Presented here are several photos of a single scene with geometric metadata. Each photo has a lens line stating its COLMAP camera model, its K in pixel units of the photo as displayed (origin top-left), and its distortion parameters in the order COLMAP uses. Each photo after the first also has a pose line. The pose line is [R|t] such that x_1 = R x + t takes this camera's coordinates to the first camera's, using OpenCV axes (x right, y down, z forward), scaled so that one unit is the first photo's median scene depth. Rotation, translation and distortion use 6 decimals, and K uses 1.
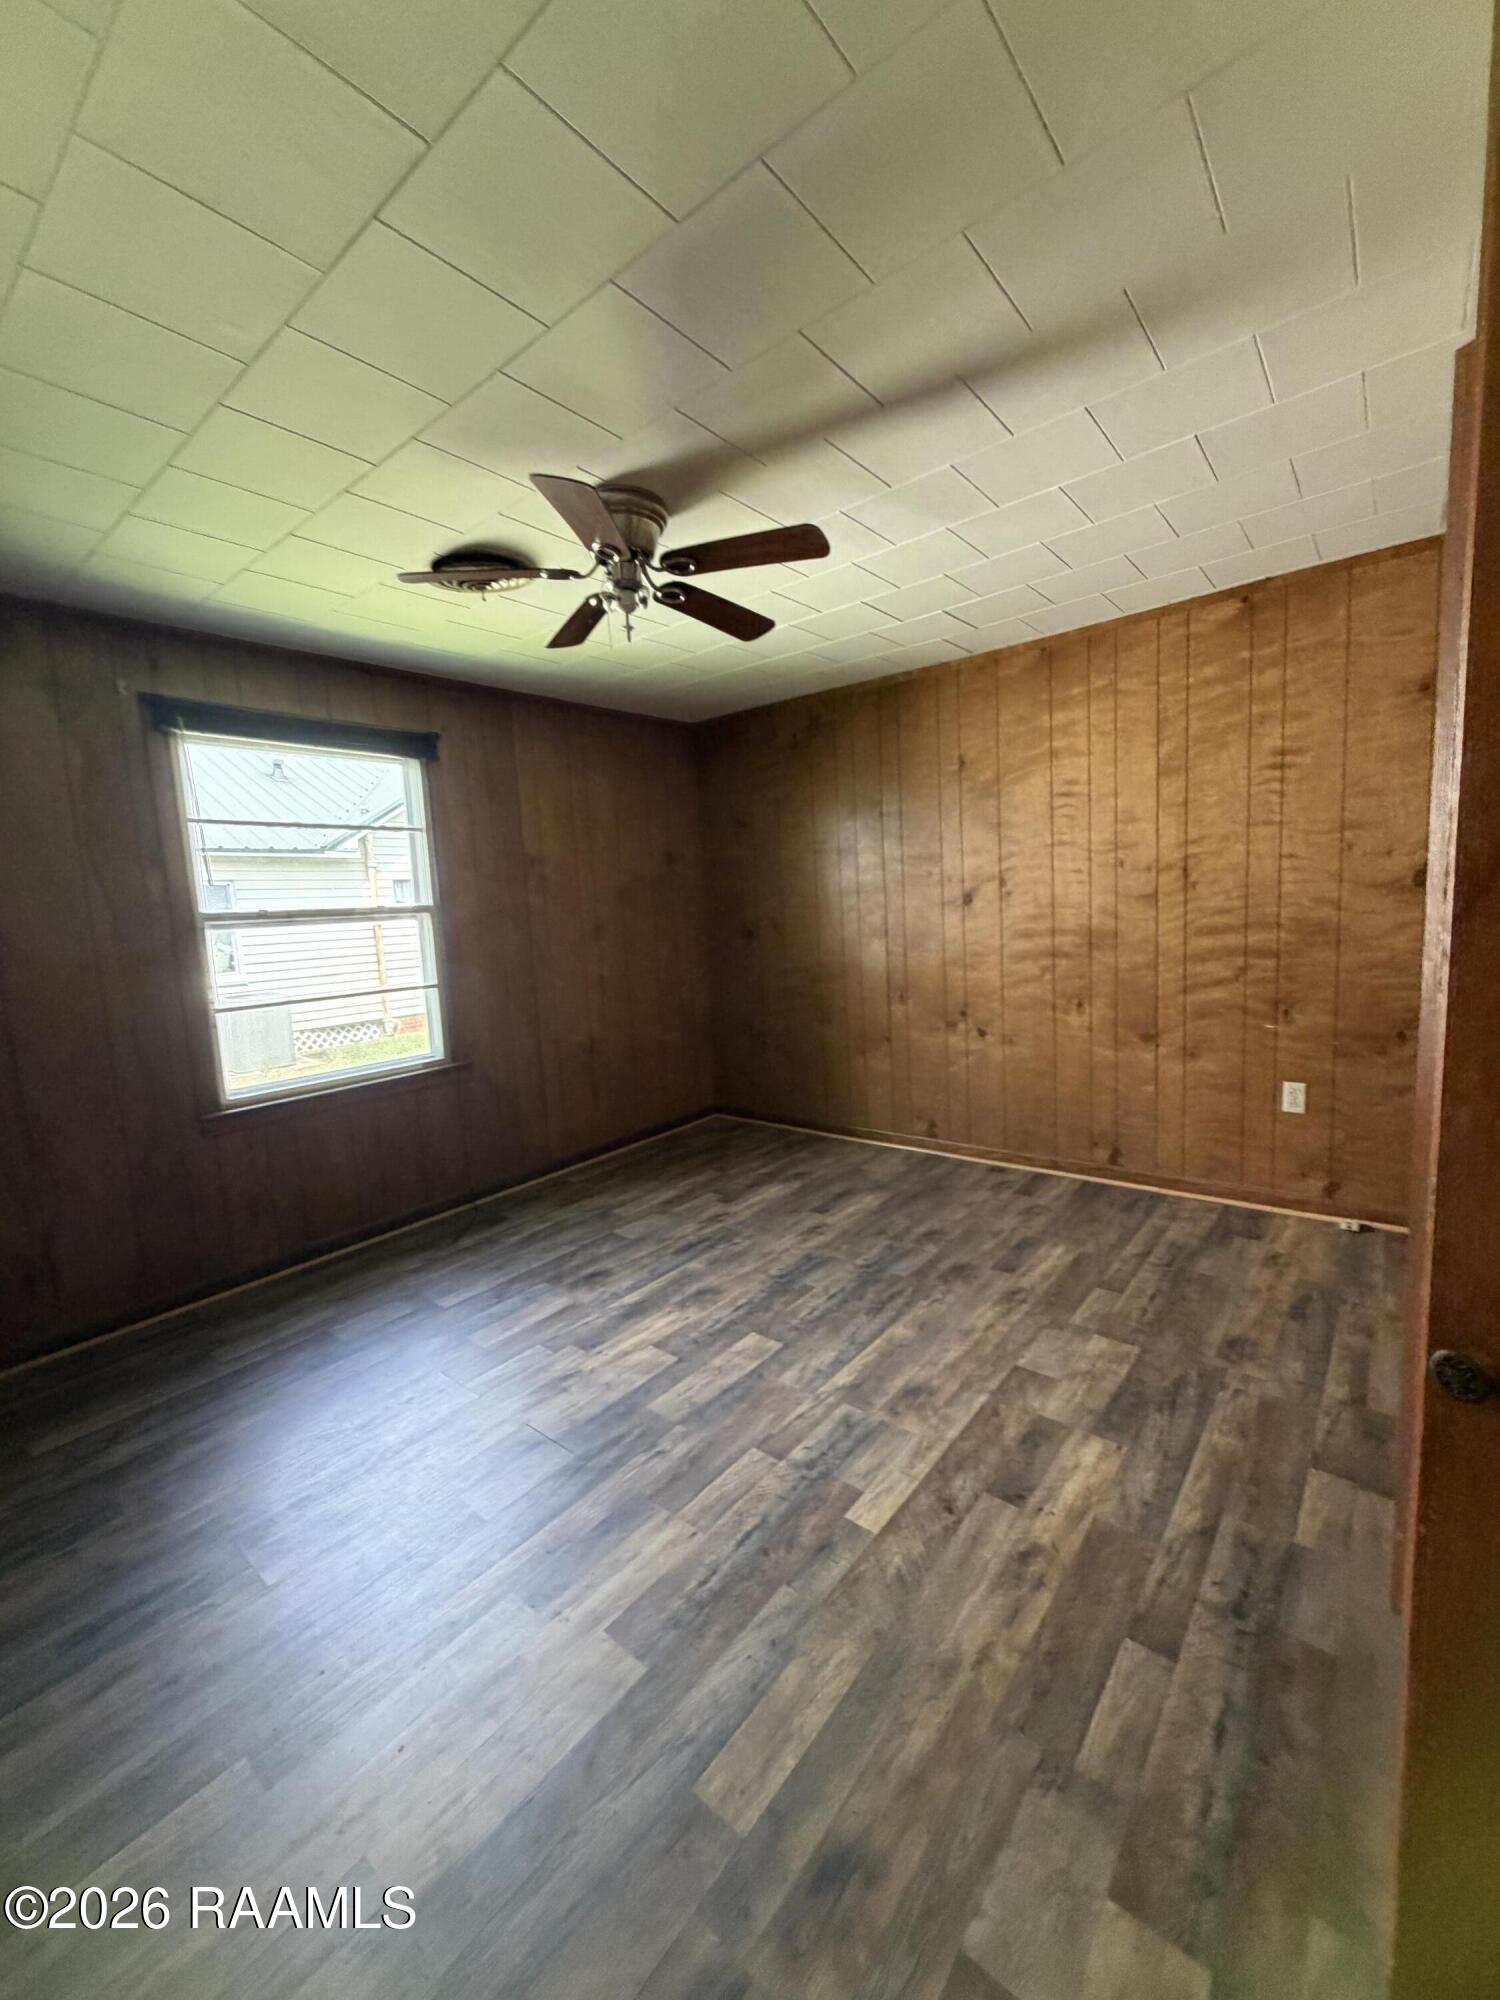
lens RADIAL K [[797.9, 0, 752.1], [0, 797.9, 993.5], [0, 0, 1]] dist [0.001265, -0.000126]
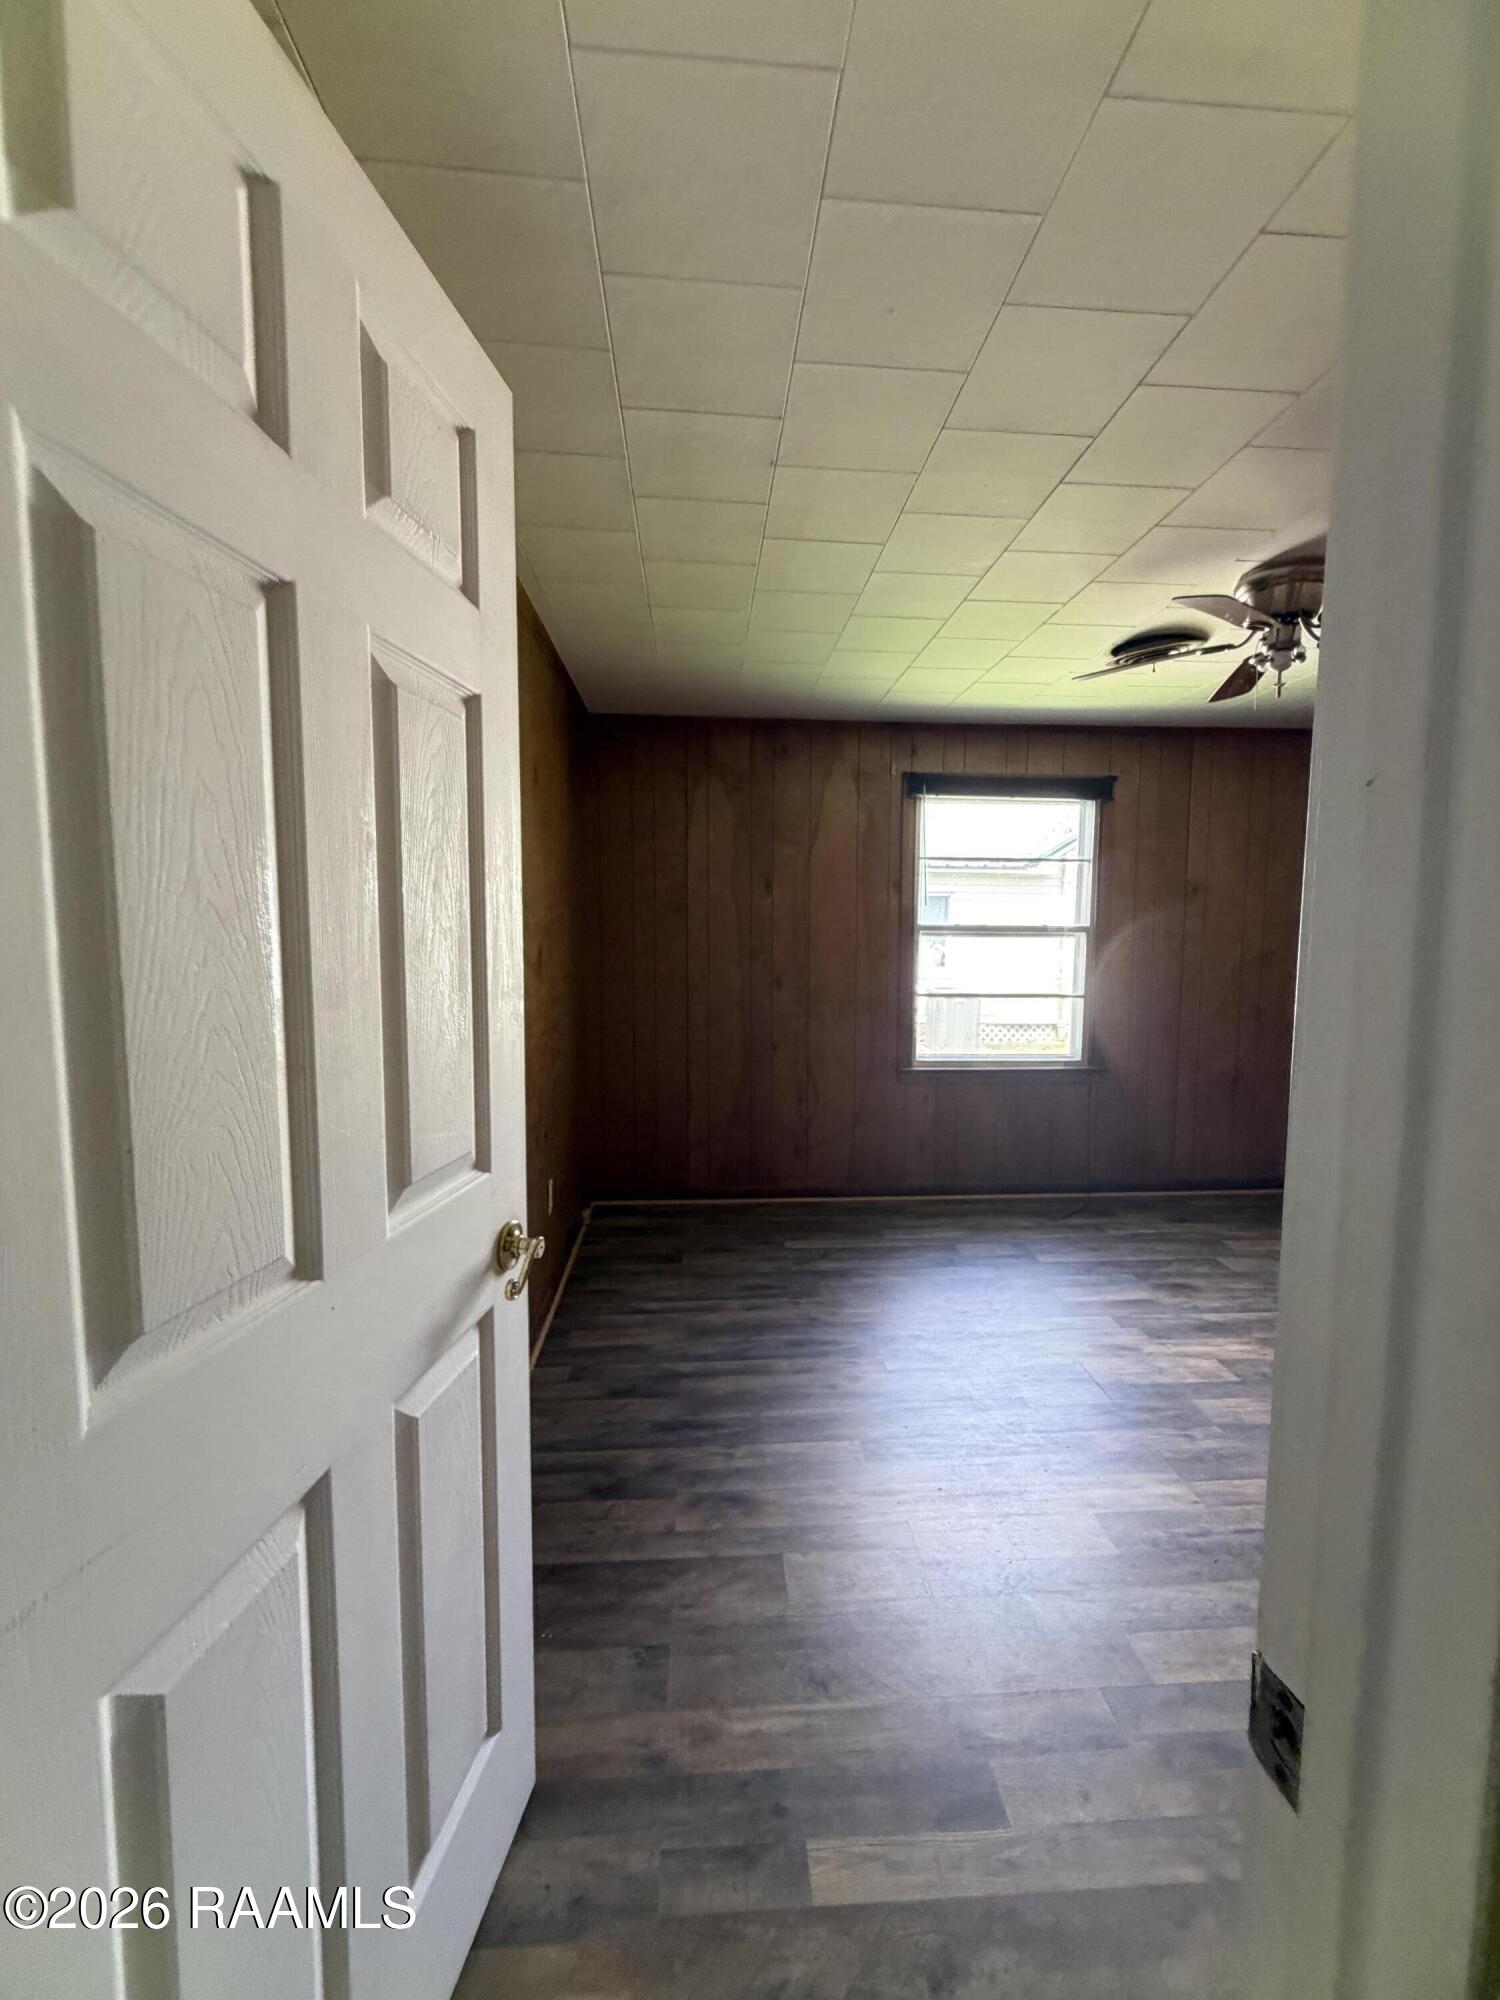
lens RADIAL K [[797.9, 0, 752.1], [0, 797.9, 993.5], [0, 0, 1]] dist [0.001265, -0.000126]
pose [[0.678620, 0.116197, -0.725240, 0.153321], [-0.126453, 0.991146, 0.040476, -0.000892], [0.723522, 0.064241, 0.687305, -0.179275]]
